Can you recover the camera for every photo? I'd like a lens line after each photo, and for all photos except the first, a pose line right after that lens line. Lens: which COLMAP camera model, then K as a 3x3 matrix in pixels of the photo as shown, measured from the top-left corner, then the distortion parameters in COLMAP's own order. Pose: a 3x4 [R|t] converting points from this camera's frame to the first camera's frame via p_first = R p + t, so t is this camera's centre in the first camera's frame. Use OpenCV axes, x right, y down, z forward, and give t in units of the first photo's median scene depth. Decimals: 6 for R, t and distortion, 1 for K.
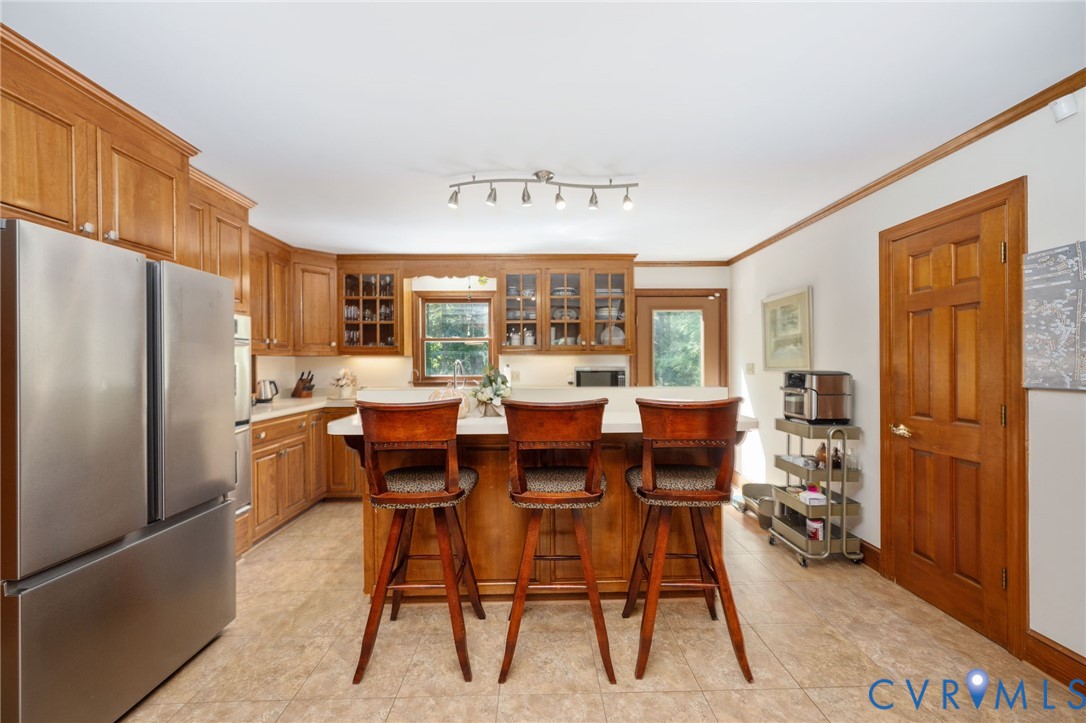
lens RADIAL K [[434.1, 0, 543.0], [0, 434.1, 361.5], [0, 0, 1]] dist [0.000620, -0.000015]
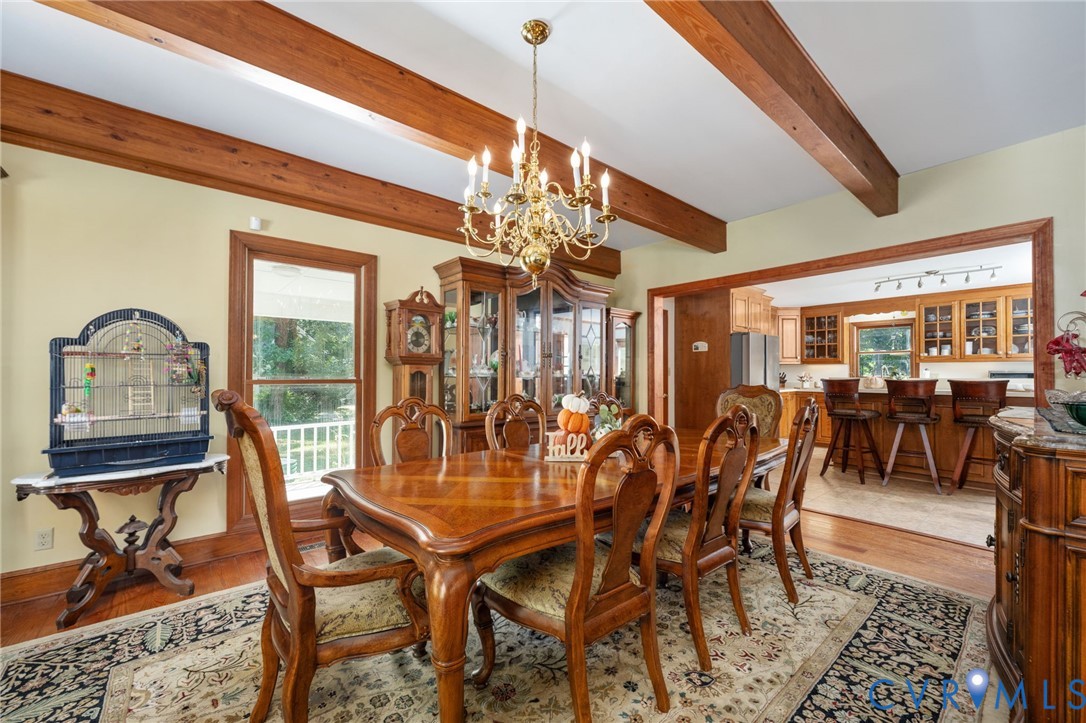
lens RADIAL K [[458.2, 0, 538.9], [0, 458.2, 368.8], [0, 0, 1]] dist [0.000103, -0.000267]
pose [[0.649682, -0.000704, -0.760206, 0.248209], [-0.001746, 0.999996, -0.002418, 0.012603], [0.760204, 0.002898, 0.649678, -1.004618]]
